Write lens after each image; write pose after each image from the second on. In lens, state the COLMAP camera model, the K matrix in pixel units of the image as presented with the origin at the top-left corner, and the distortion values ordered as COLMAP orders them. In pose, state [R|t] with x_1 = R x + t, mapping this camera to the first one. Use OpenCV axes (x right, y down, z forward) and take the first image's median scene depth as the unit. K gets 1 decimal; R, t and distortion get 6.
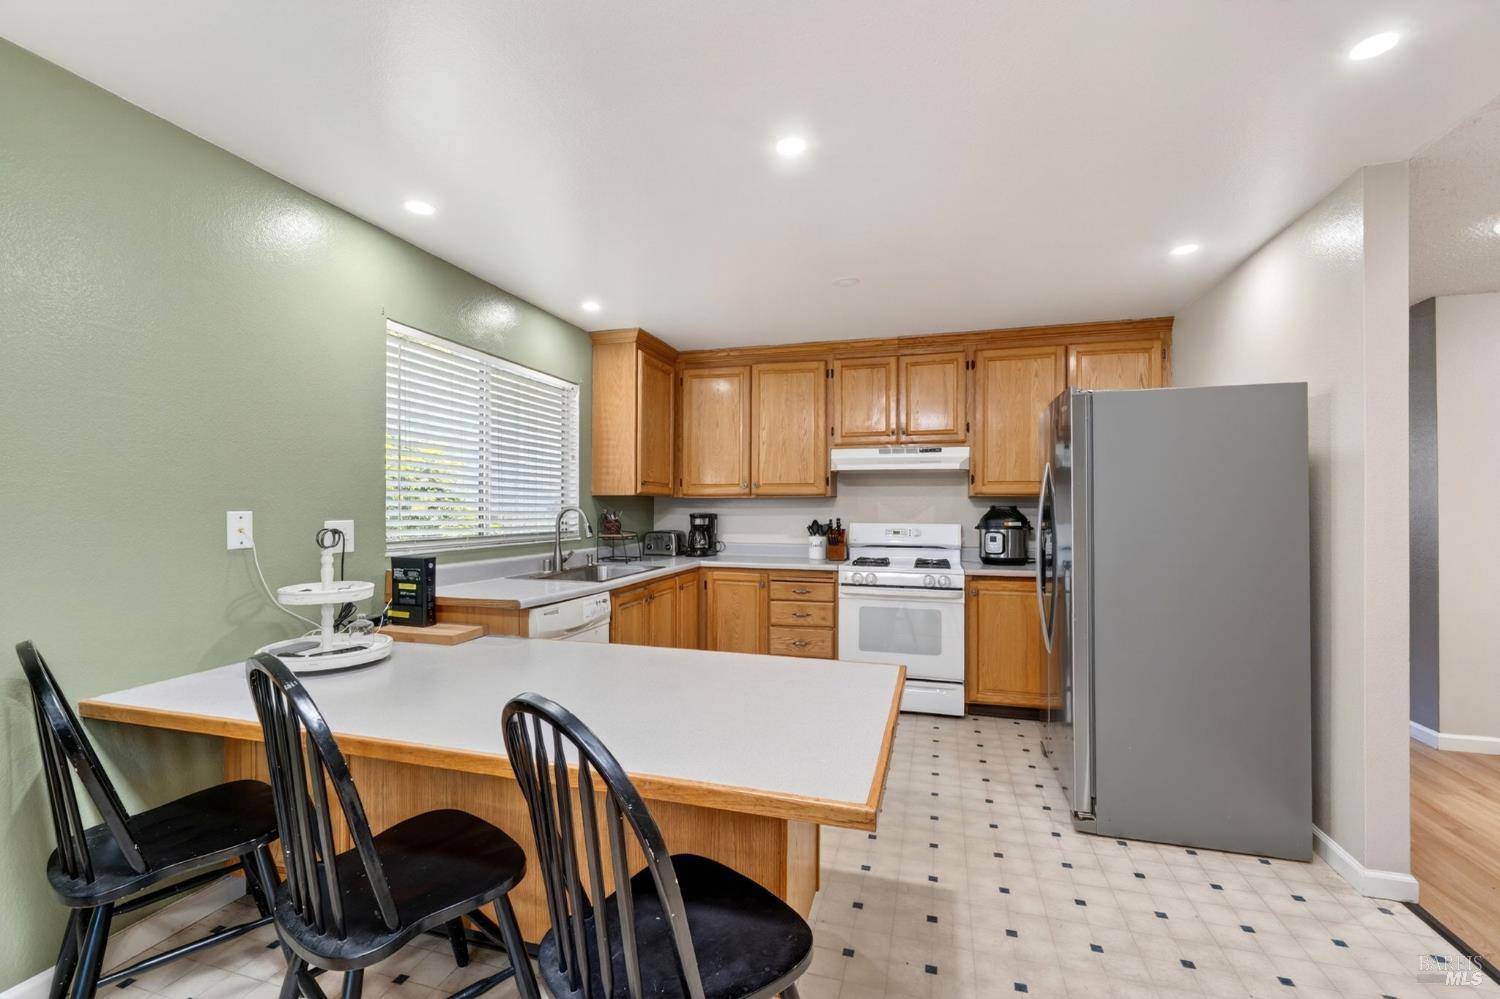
lens RADIAL K [[651.9, 0, 750.0], [0, 651.9, 499.5], [0, 0, 1]] dist [0.000501, 0.000007]
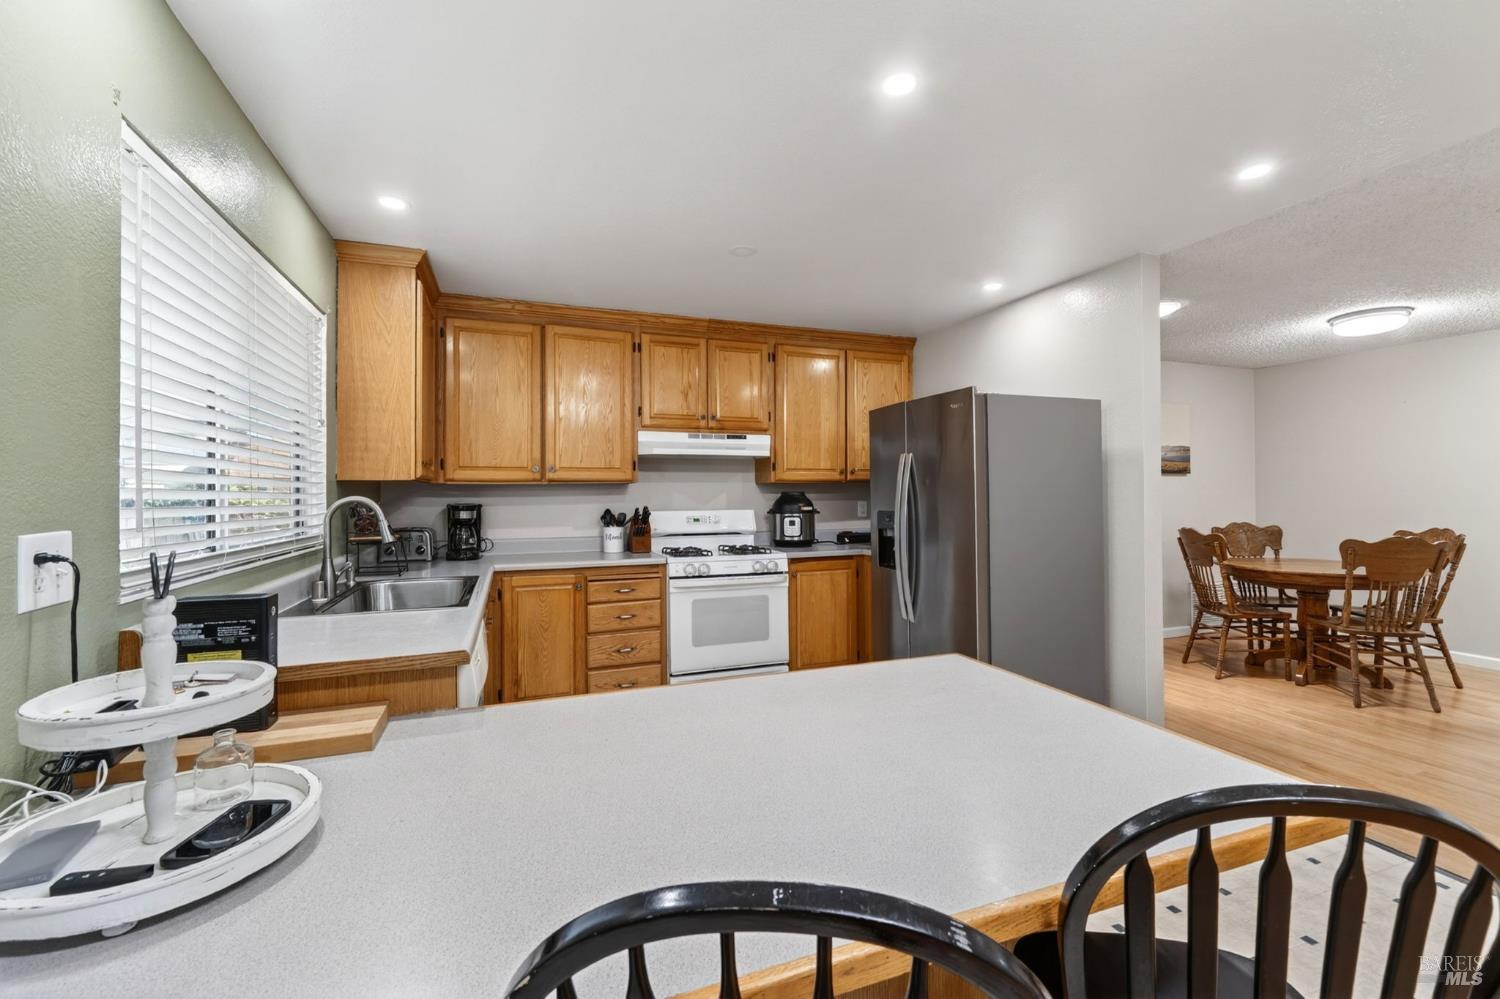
lens RADIAL K [[630.6, 0, 749.2], [0, 630.6, 486.3], [0, 0, 1]] dist [-0.000962, -0.000263]
pose [[0.796148, -0.001430, 0.605100, -0.293870], [0.001884, 0.999998, -0.000115, 0.000647], [-0.605099, 0.001231, 0.796149, 0.212885]]
